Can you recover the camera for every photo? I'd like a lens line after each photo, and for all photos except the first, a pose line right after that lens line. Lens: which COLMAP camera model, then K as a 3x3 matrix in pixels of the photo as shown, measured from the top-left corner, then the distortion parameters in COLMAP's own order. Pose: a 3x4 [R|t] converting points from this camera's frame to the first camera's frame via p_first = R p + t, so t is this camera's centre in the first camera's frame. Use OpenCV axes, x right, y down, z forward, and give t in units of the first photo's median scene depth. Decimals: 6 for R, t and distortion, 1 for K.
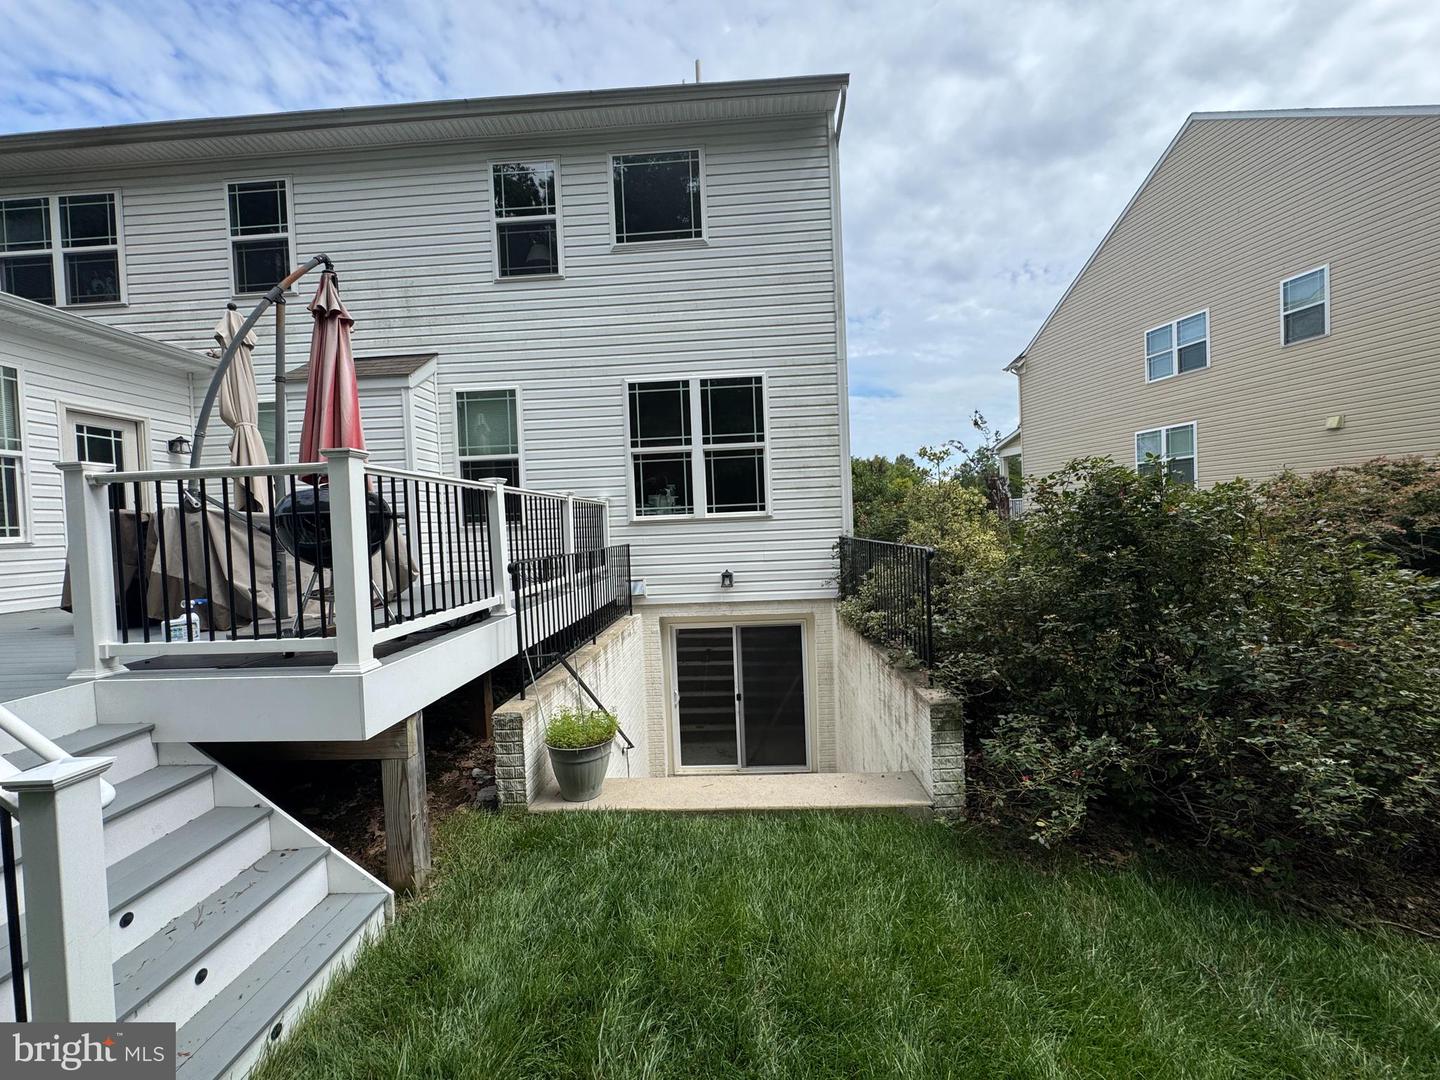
lens RADIAL K [[583.2, 0, 722.9], [0, 583.2, 539.8], [0, 0, 1]] dist [-0.003943, 0.000952]
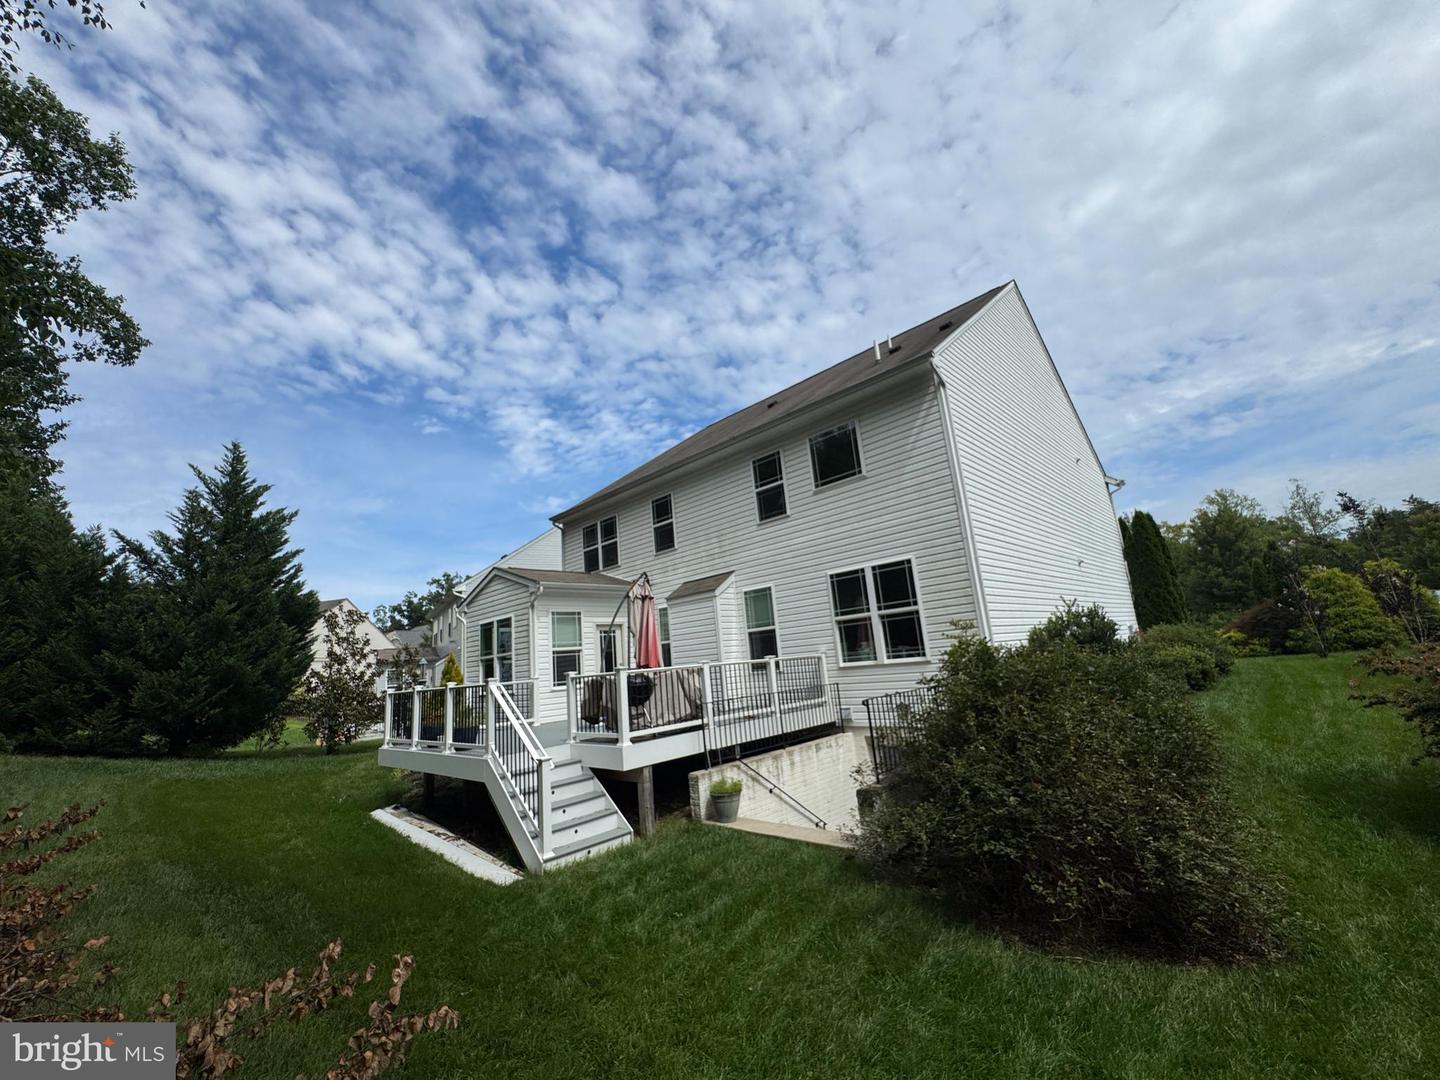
lens RADIAL K [[583.2, 0, 714.3], [0, 583.2, 536.7], [0, 0, 1]] dist [-0.003943, 0.000952]
pose [[0.744699, -0.167256, -0.646103, 0.622107], [0.039651, 0.977466, -0.207334, -0.060837], [0.666222, 0.128782, 0.734550, -0.341167]]
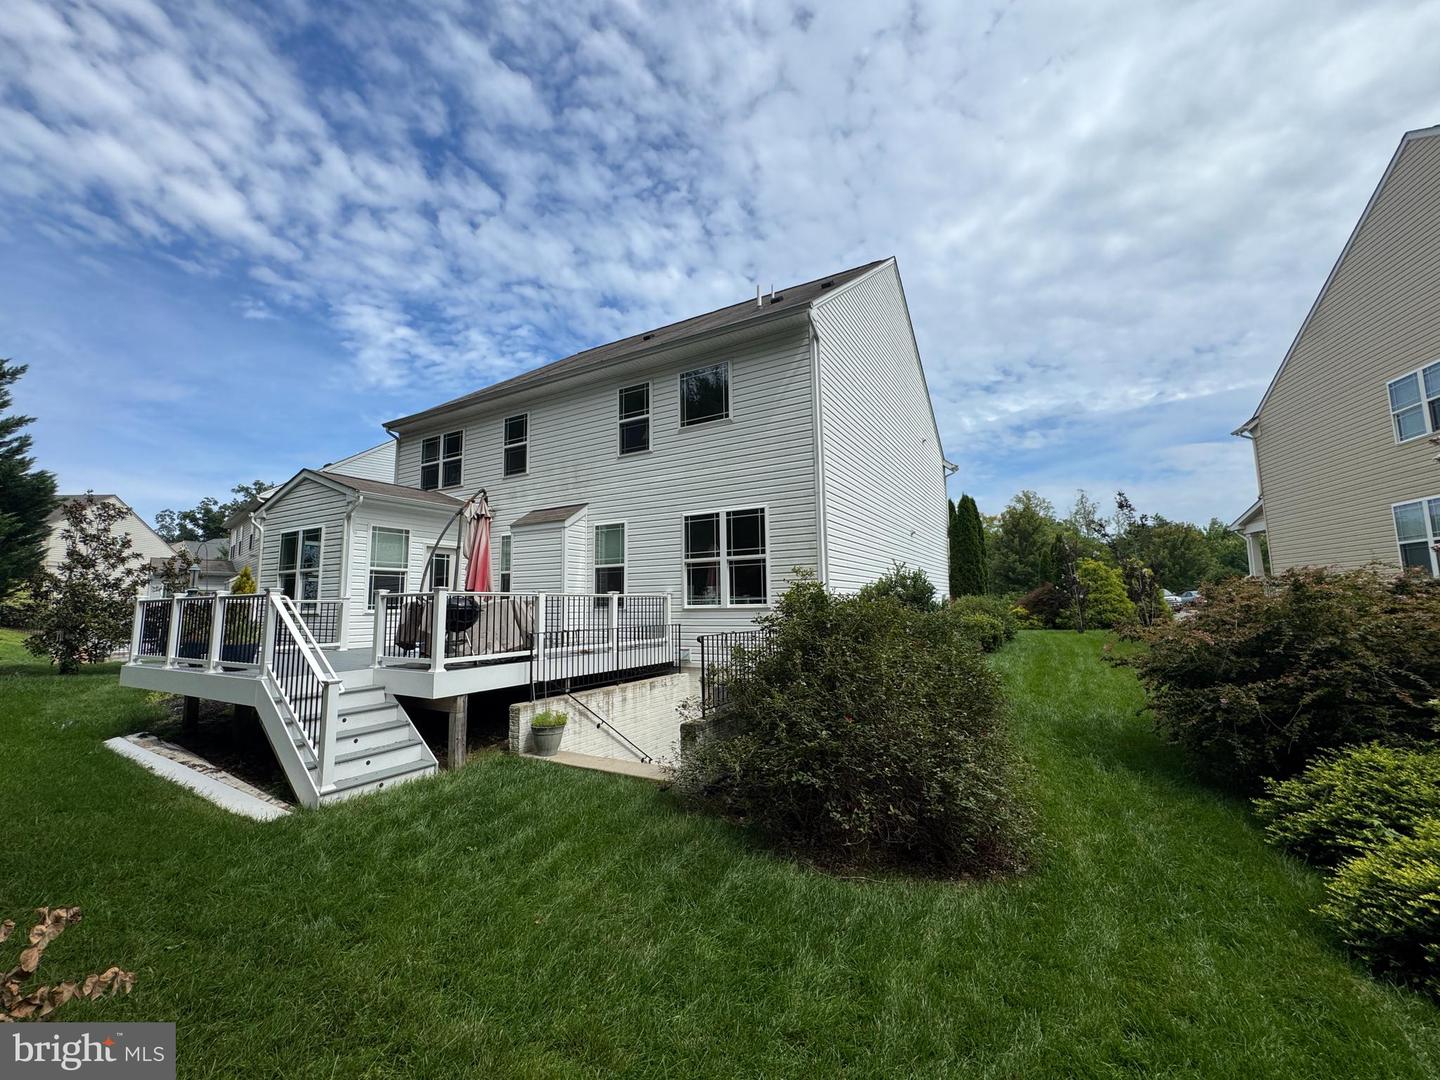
lens RADIAL K [[583.2, 0, 714.3], [0, 583.2, 536.5], [0, 0, 1]] dist [-0.003943, 0.000952]
pose [[0.885103, -0.028949, -0.464494, 0.606587], [-0.031442, 0.992063, -0.121744, -0.035867], [0.464332, 0.122360, 0.877168, -0.279894]]
